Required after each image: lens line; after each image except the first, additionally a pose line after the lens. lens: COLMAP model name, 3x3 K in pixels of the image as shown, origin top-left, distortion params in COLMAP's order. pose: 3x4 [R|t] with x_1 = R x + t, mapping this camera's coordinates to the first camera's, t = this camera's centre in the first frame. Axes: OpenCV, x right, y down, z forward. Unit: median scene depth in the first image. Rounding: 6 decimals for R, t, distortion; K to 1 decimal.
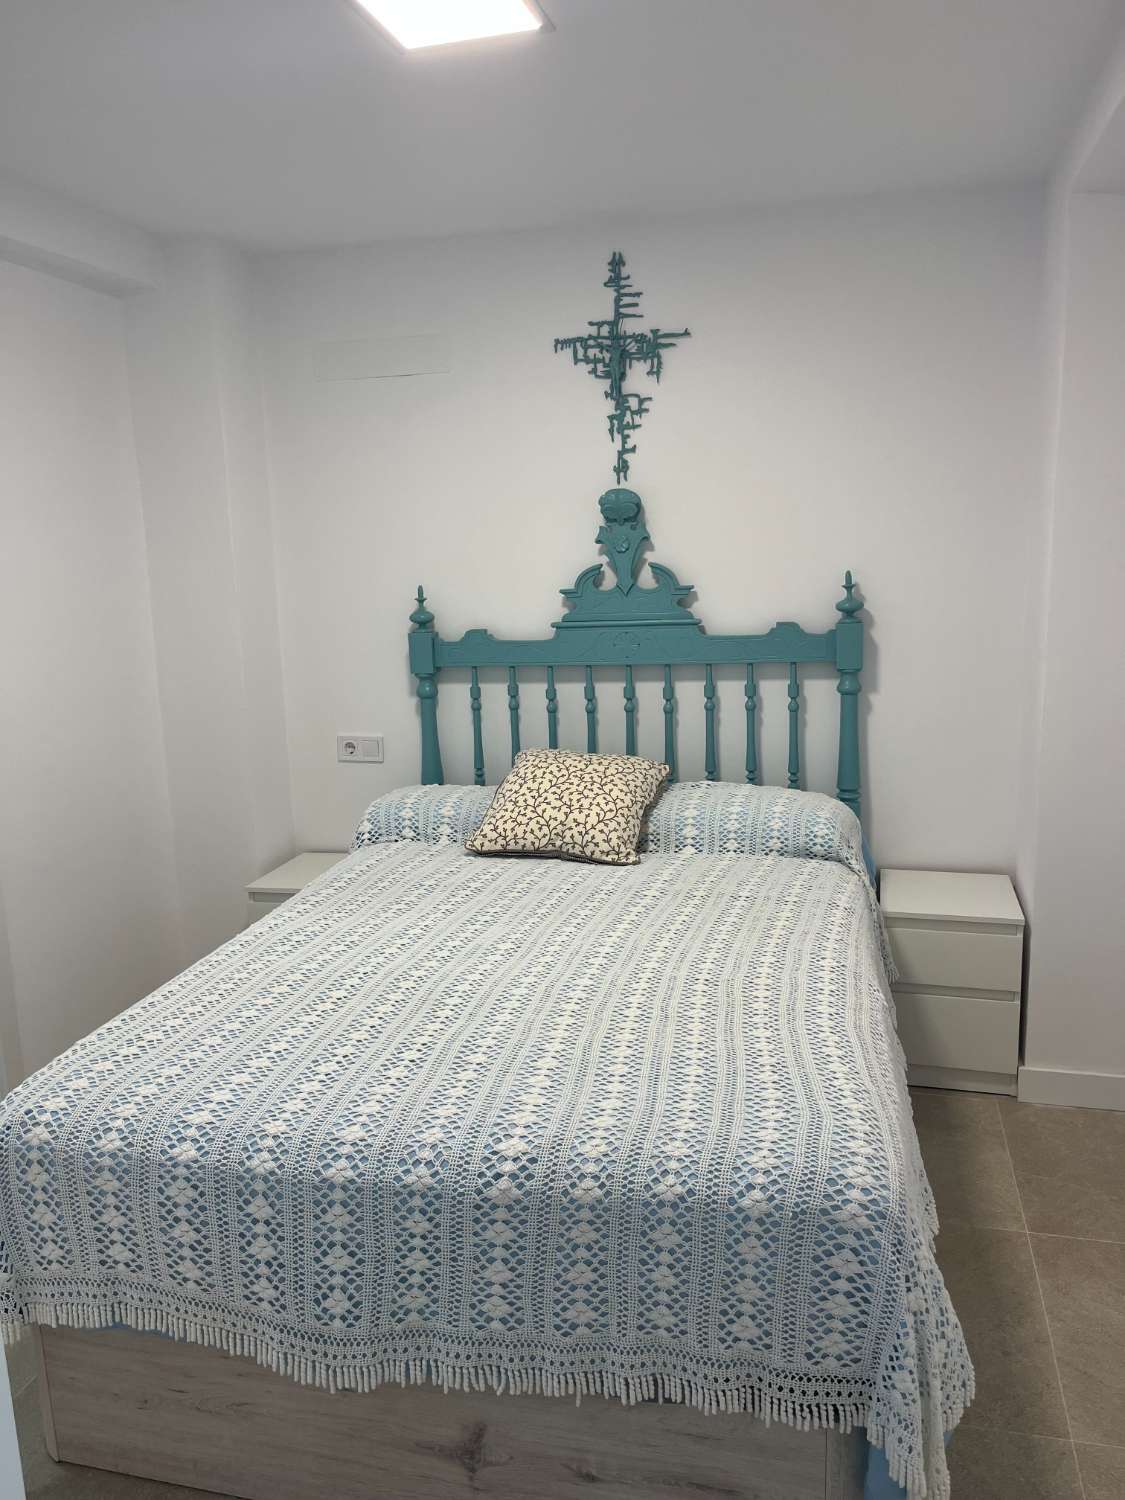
lens RADIAL K [[1137.3, 0, 560.4], [0, 1137.3, 744.7], [0, 0, 1]] dist [0.066398, -0.085905]
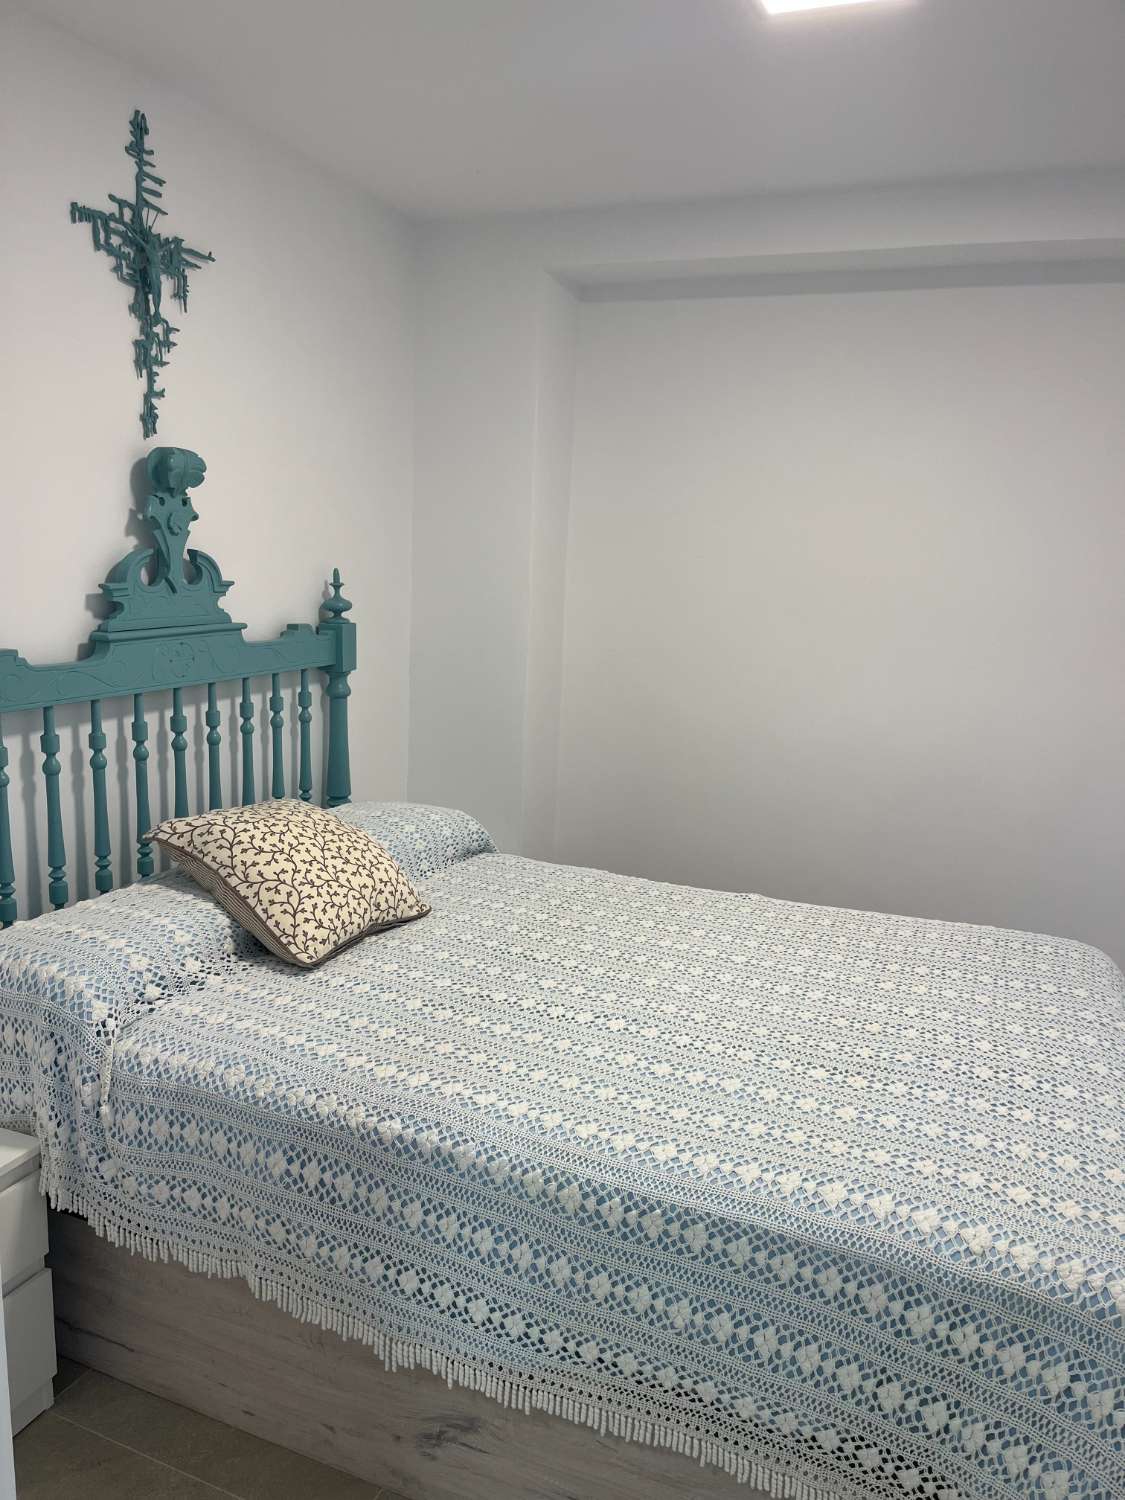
lens RADIAL K [[1137.3, 0, 560.7], [0, 1137.3, 757.4], [0, 0, 1]] dist [0.066398, -0.085905]
pose [[0.165917, -0.147329, 0.975072, -0.655023], [0.120349, 0.984411, 0.128261, -0.094455], [-0.978768, 0.096068, 0.181062, 0.648444]]
